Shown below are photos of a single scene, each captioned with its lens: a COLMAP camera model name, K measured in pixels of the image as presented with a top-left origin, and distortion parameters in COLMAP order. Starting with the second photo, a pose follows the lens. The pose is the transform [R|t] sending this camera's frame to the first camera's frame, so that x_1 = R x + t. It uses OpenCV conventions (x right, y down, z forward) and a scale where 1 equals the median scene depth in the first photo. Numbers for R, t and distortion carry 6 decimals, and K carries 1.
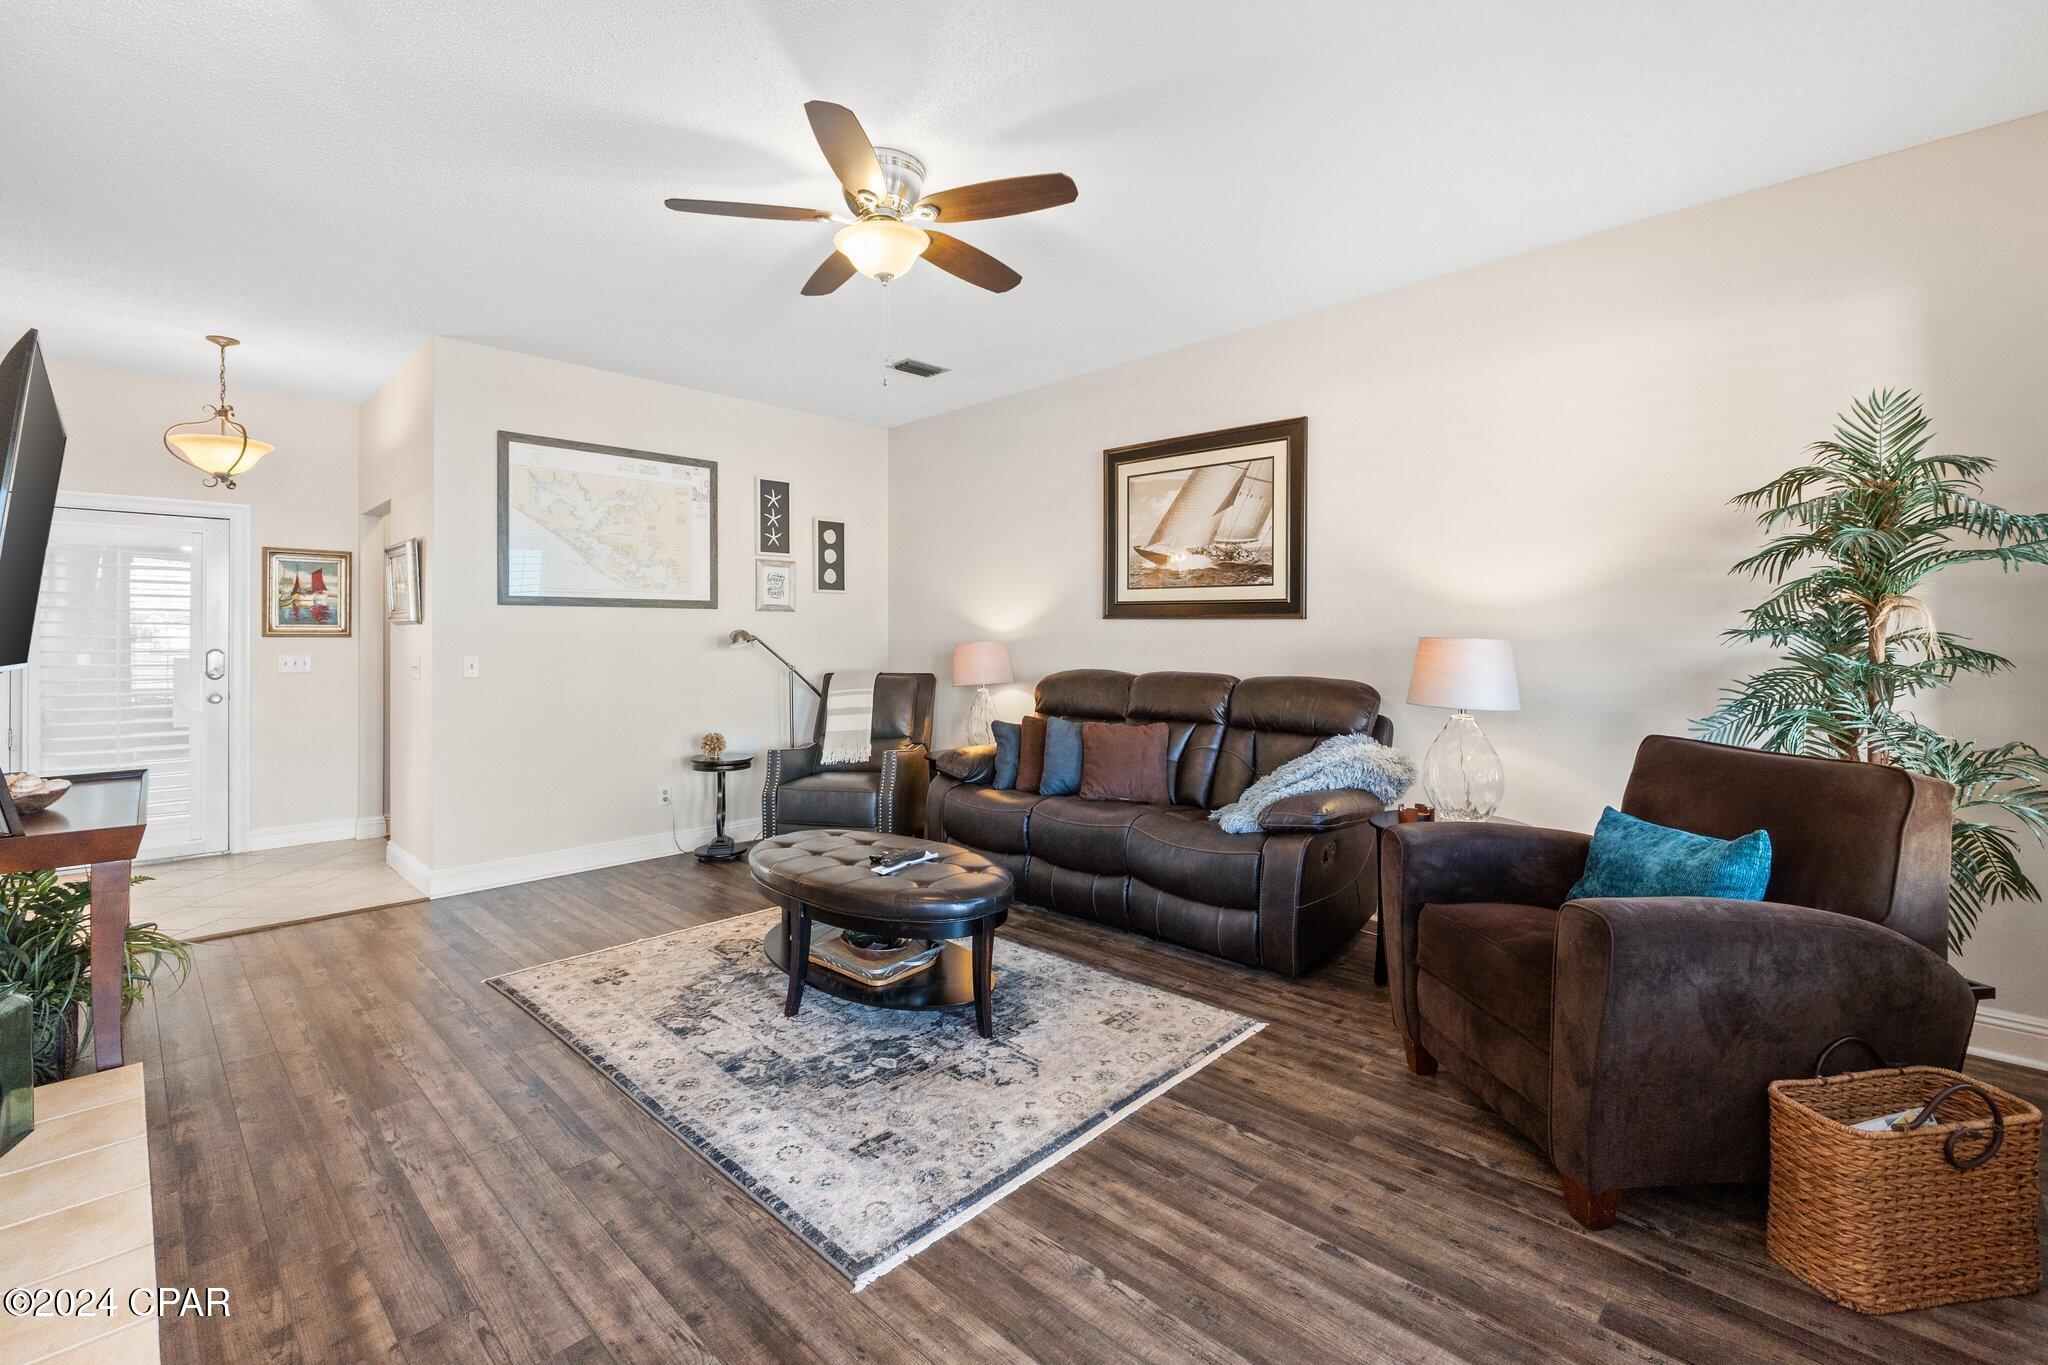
lens RADIAL K [[878.6, 0, 1024.0], [0, 878.6, 682.5], [0, 0, 1]] dist [-0.009154, 0.000114]
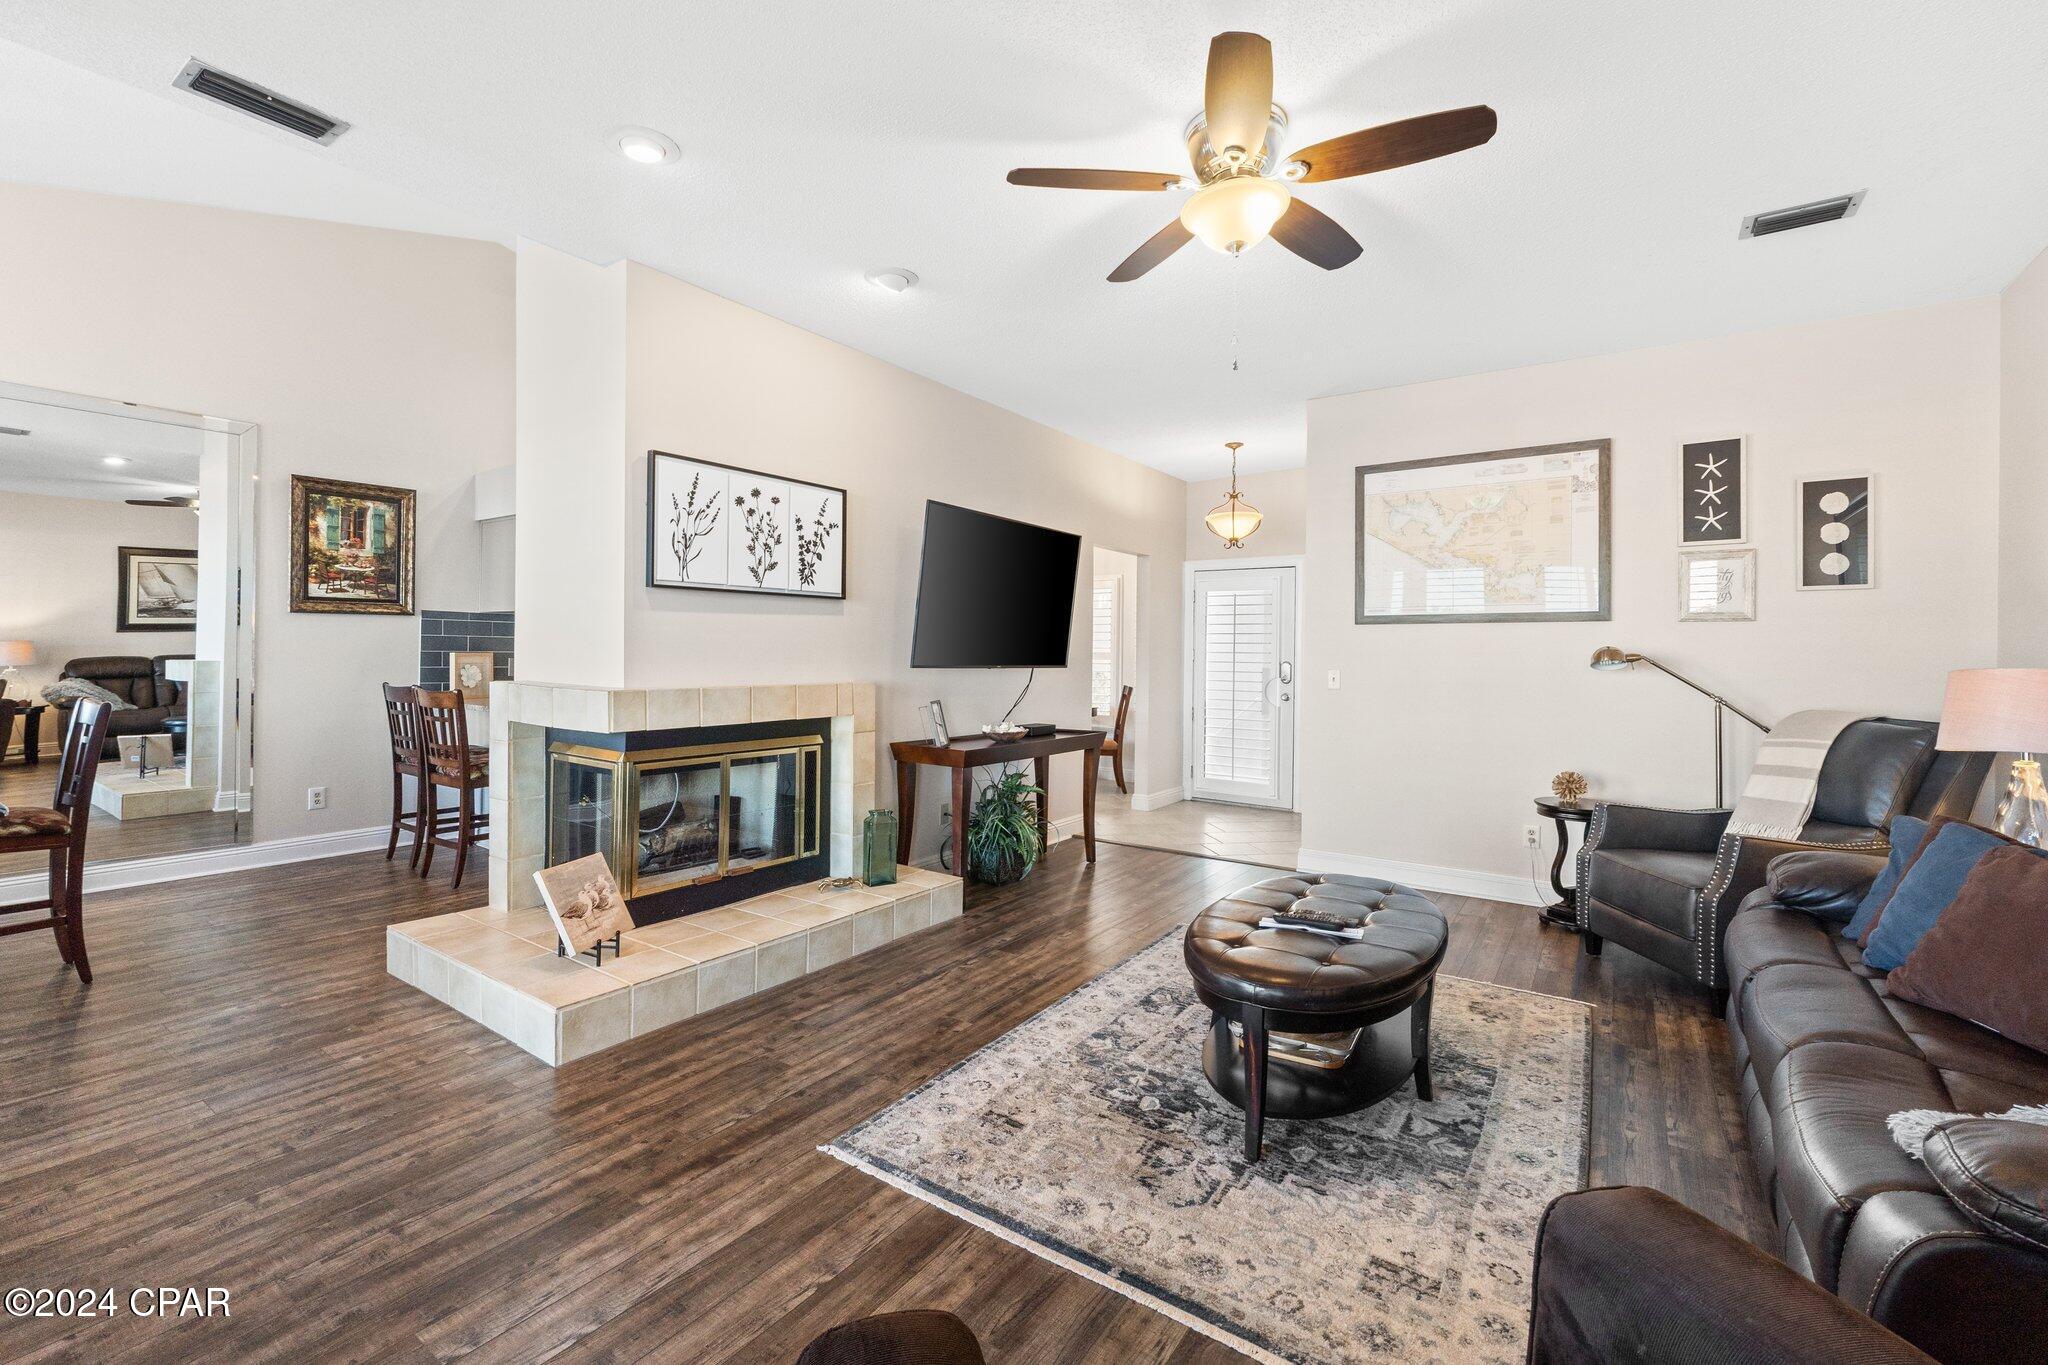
lens RADIAL K [[889.4, 0, 1024.0], [0, 889.4, 682.5], [0, 0, 1]] dist [-0.000630, -0.000137]
pose [[0.149474, 0.036949, -0.988075, 0.711272], [-0.059524, 0.997825, 0.028309, -0.035120], [0.986972, 0.054583, 0.151348, 0.661487]]
